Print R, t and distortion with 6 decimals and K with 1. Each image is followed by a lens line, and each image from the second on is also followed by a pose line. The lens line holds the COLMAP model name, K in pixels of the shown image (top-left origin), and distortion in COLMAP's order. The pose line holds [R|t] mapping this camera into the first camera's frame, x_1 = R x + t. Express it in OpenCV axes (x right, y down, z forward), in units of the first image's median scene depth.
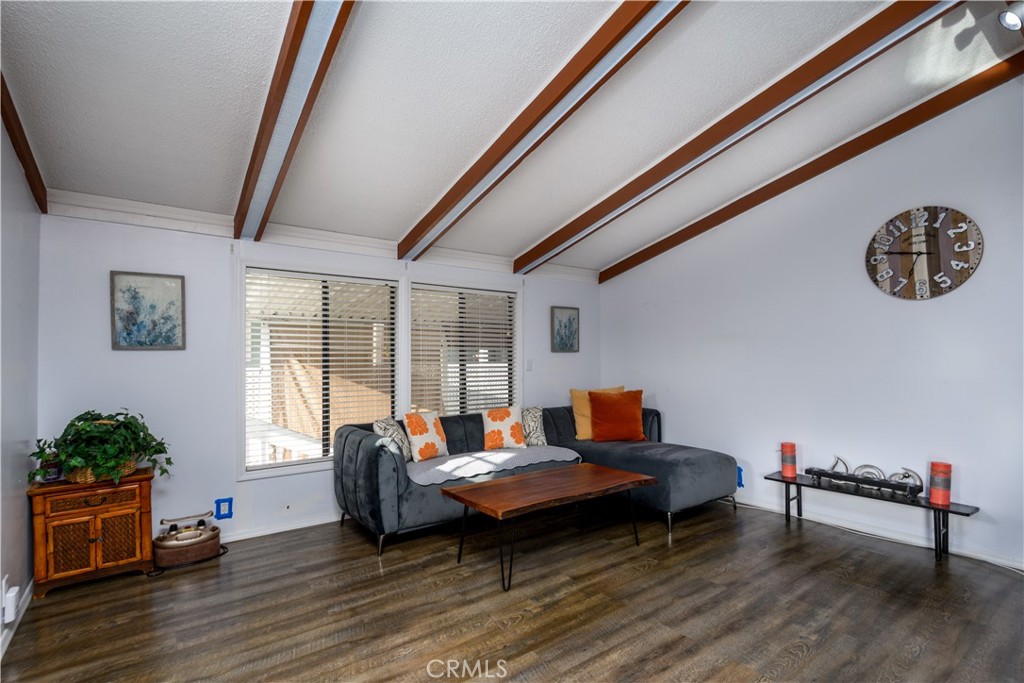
lens RADIAL K [[484.7, 0, 491.9], [0, 484.7, 354.6], [0, 0, 1]] dist [0.002644, -0.000830]
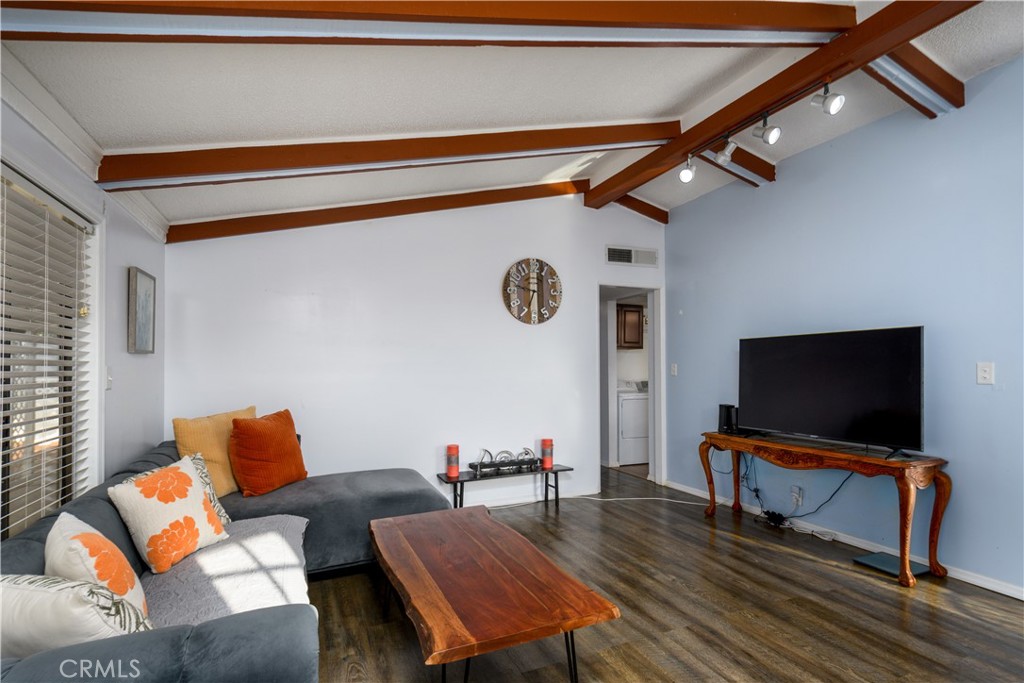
lens RADIAL K [[484.7, 0, 506.3], [0, 484.7, 360.9], [0, 0, 1]] dist [0.002644, -0.000830]
pose [[0.220611, 0.014523, 0.975254, -0.482223], [-0.008436, 0.999880, -0.012982, 0.009838], [-0.975325, -0.005363, 0.220707, 0.757461]]
